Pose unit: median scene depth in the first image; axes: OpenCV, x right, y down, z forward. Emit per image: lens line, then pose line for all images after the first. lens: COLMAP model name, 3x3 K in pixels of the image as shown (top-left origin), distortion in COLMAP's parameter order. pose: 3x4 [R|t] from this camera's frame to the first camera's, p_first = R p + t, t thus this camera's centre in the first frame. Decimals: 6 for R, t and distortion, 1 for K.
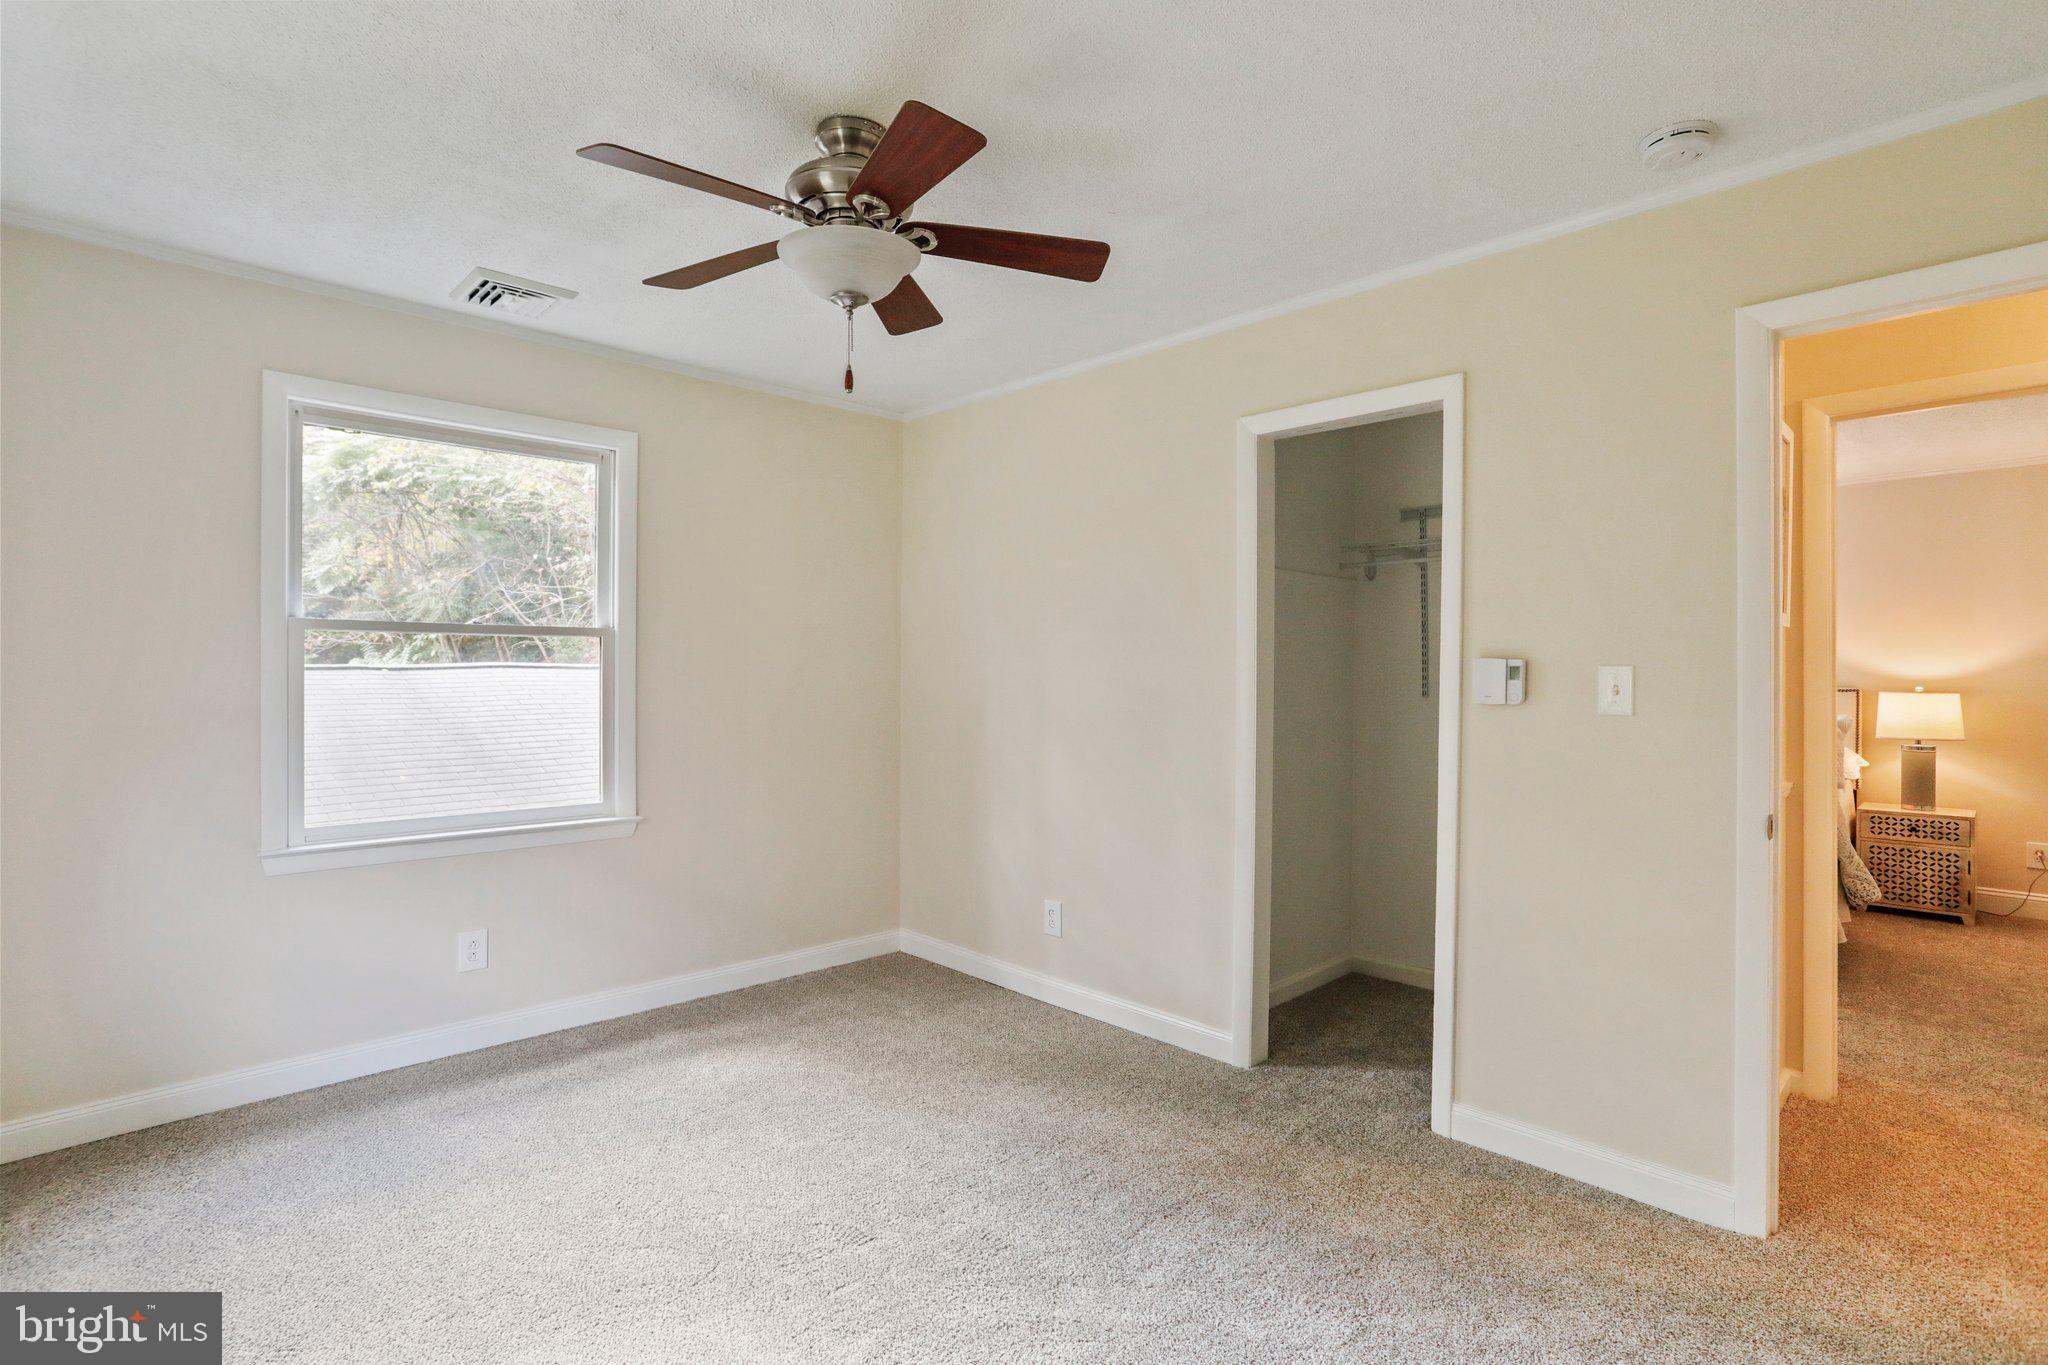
lens RADIAL K [[990.9, 0, 1029.2], [0, 990.9, 673.2], [0, 0, 1]] dist [-0.046138, 0.016243]
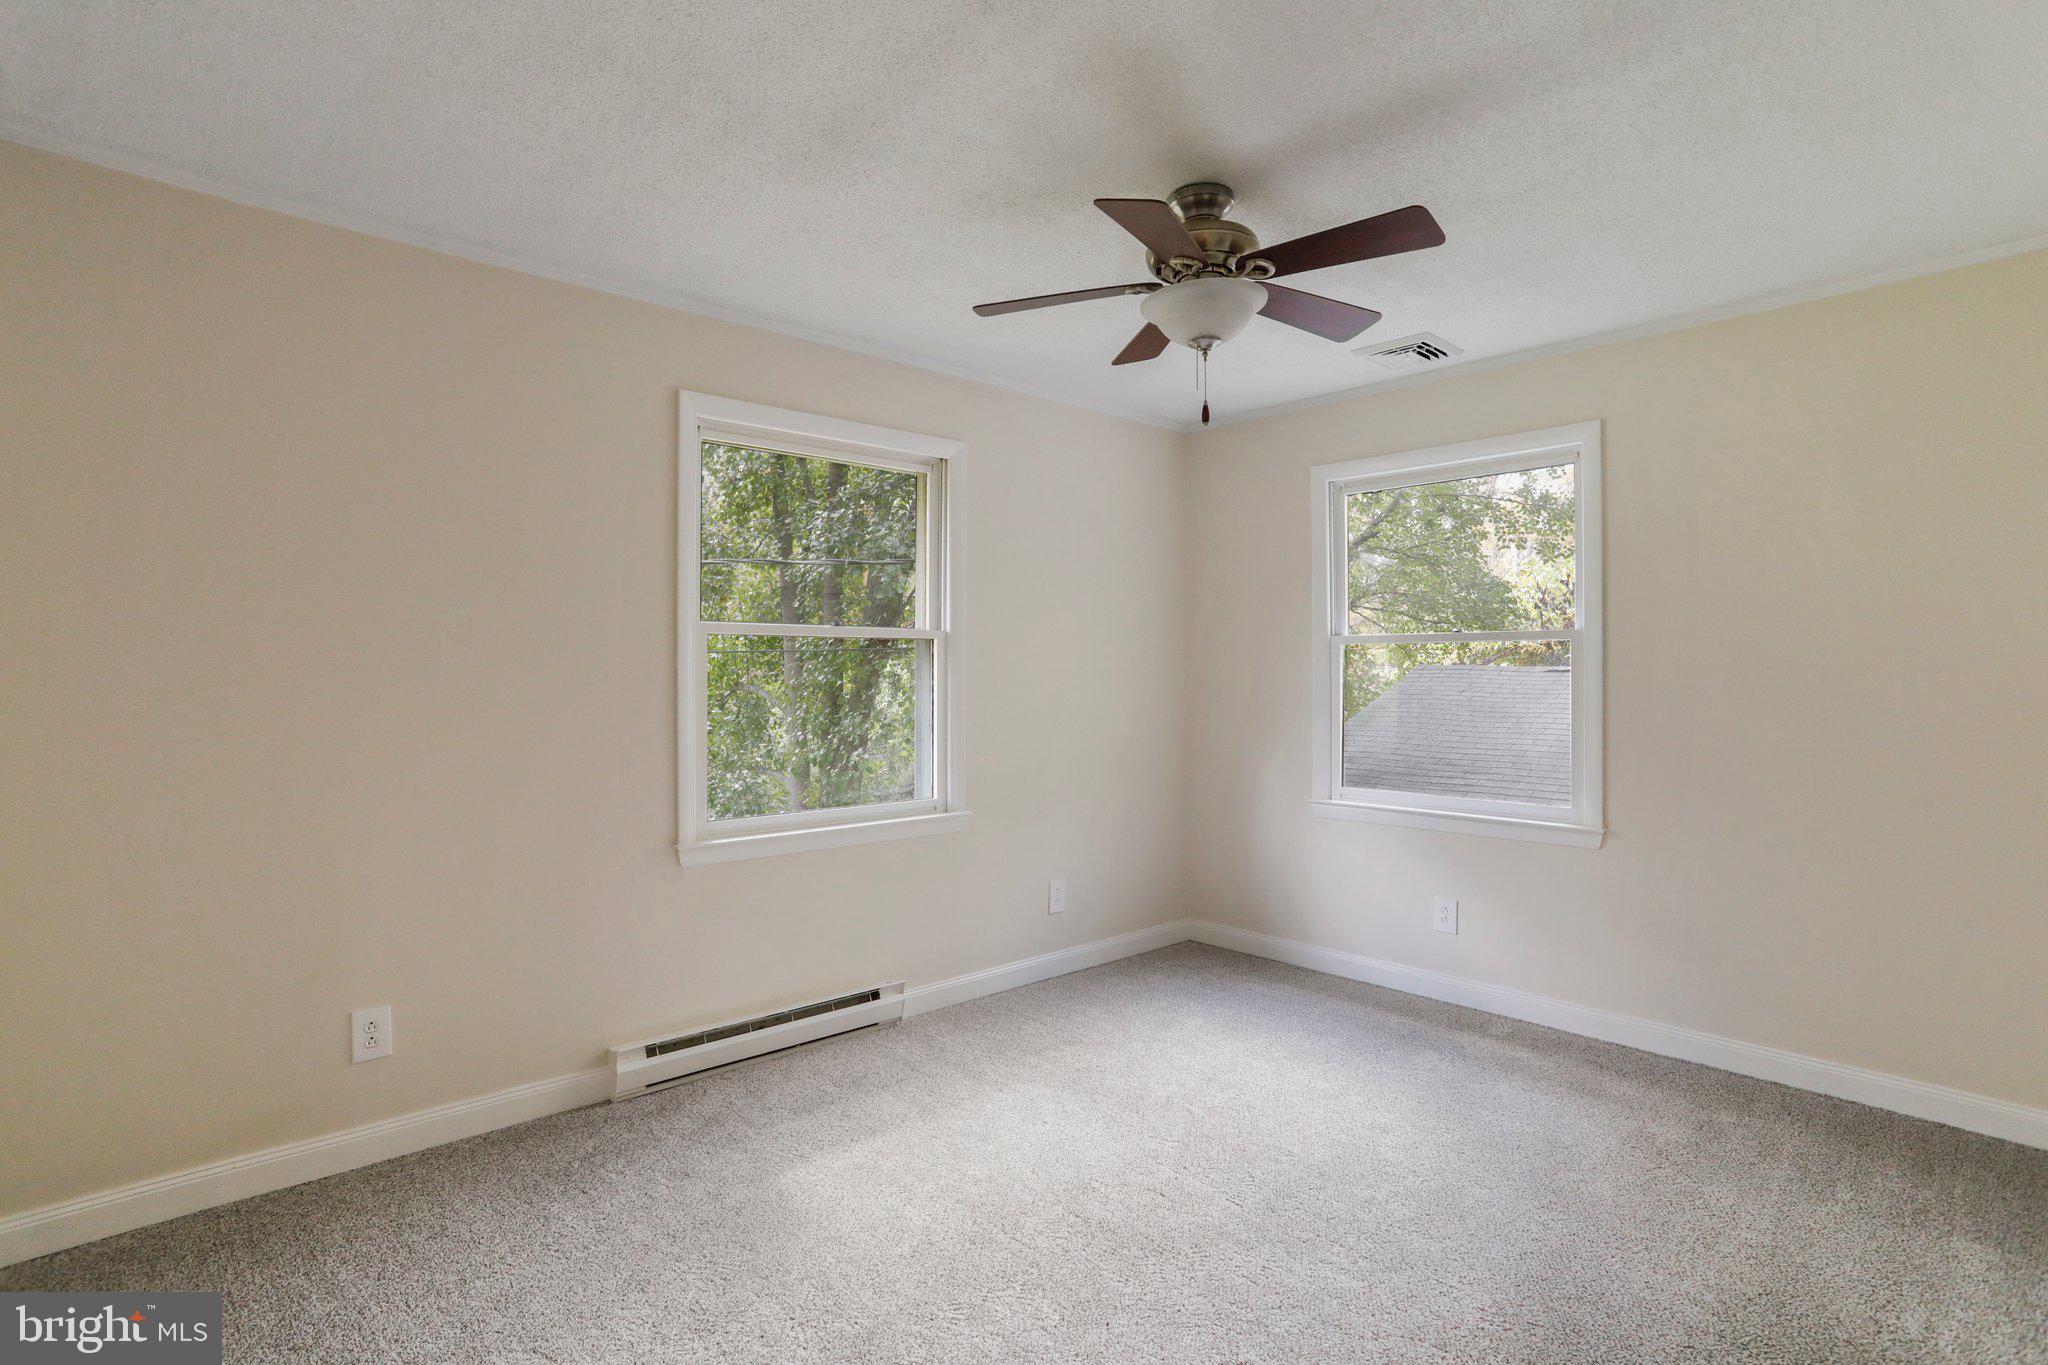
lens RADIAL K [[990.9, 0, 1027.7], [0, 990.9, 680.7], [0, 0, 1]] dist [-0.046138, 0.016243]
pose [[-0.056049, 0.001779, -0.998426, 0.604407], [0.002192, 0.999996, 0.001658, 0.001897], [0.998426, -0.002096, -0.056053, 0.551297]]
